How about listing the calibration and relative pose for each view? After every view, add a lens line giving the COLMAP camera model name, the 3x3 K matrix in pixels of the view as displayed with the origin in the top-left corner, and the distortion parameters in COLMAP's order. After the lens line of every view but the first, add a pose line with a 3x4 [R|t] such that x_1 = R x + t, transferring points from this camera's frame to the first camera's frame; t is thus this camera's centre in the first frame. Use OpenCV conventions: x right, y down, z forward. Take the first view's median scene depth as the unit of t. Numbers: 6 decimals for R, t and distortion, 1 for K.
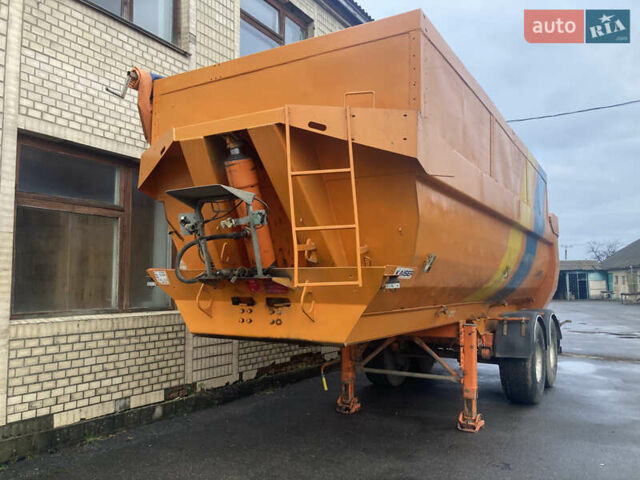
lens RADIAL K [[538.4, 0, 320.0], [0, 538.4, 240.0], [0, 0, 1]] dist [-0.083243, 0.119700]
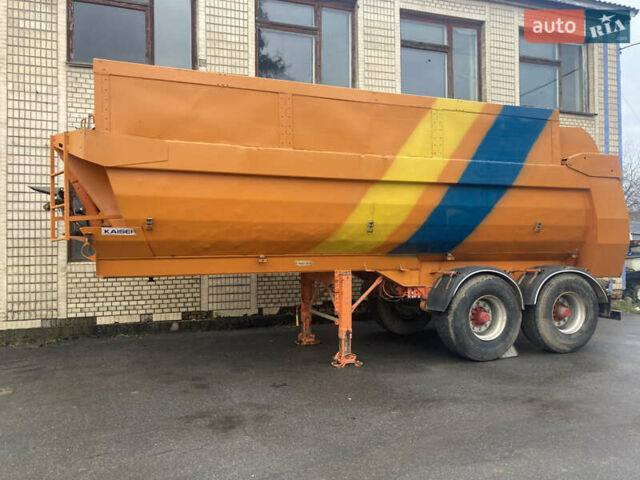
lens RADIAL K [[538.4, 0, 320.0], [0, 538.4, 240.0], [0, 0, 1]] dist [-0.083243, 0.119700]
pose [[0.780987, -0.016324, -0.624333, 1.064931], [0.061364, 0.996827, 0.050697, 0.031619], [0.621525, -0.077905, 0.779511, 0.107408]]
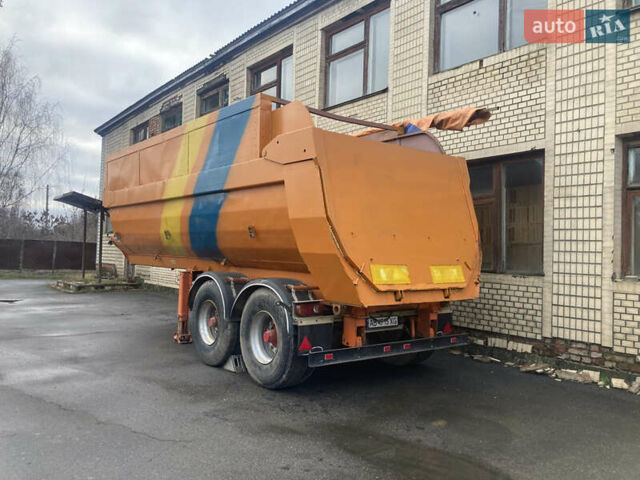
lens RADIAL K [[538.4, 0, 320.0], [0, 538.4, 240.0], [0, 0, 1]] dist [-0.083243, 0.119700]
pose [[-0.385812, -0.025565, -0.922223, 1.729368], [0.050935, 0.997501, -0.048961, 0.191760], [0.921170, -0.065863, -0.383545, 2.189148]]
